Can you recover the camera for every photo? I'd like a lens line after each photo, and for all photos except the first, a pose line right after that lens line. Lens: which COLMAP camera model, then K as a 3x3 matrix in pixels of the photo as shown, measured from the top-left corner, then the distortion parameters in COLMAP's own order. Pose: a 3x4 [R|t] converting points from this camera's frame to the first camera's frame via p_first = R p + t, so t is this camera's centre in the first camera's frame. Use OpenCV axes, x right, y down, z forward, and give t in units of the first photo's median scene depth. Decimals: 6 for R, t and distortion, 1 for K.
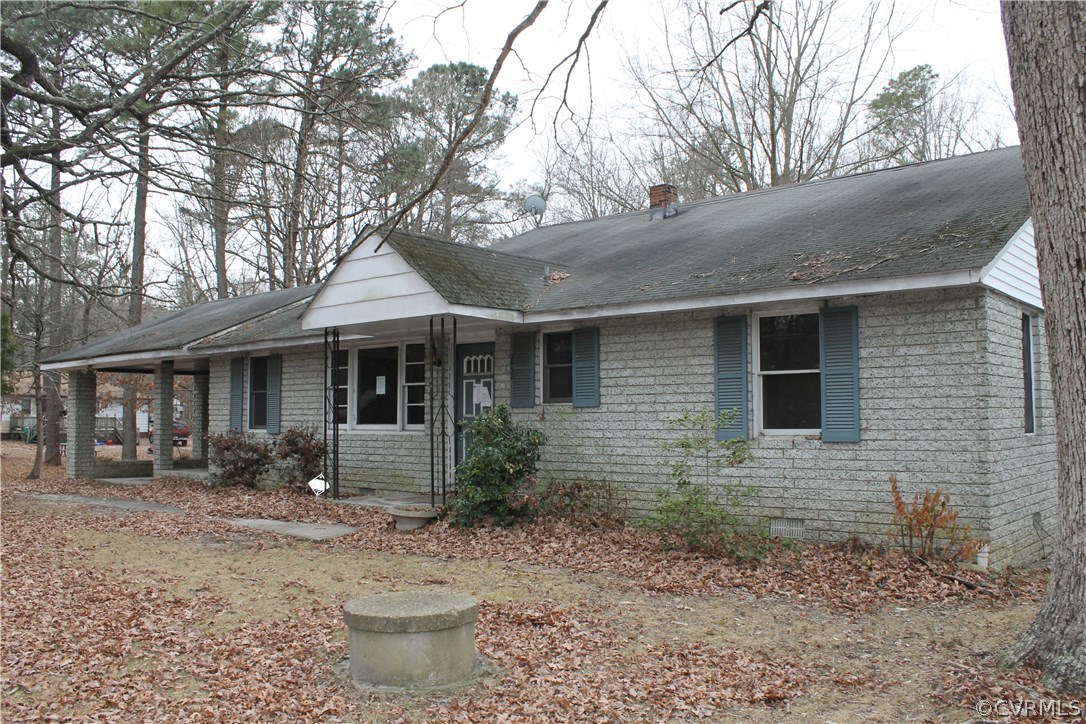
lens RADIAL K [[898.4, 0, 543.0], [0, 898.4, 362.0], [0, 0, 1]] dist [-0.005509, -0.001777]
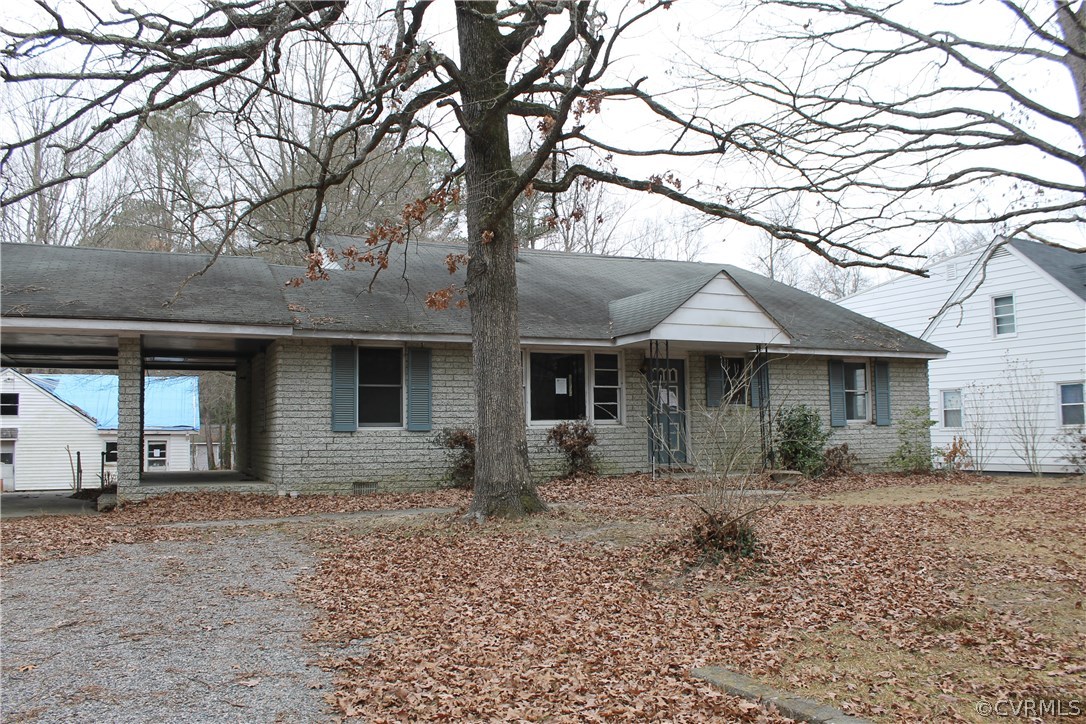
lens RADIAL K [[898.4, 0, 543.0], [0, 898.4, 362.0], [0, 0, 1]] dist [-0.005509, -0.001777]
pose [[0.414164, 0.070398, 0.907476, -1.303501], [-0.044181, 0.997384, -0.057210, 0.065330], [-0.909129, -0.016399, 0.416191, 0.572361]]
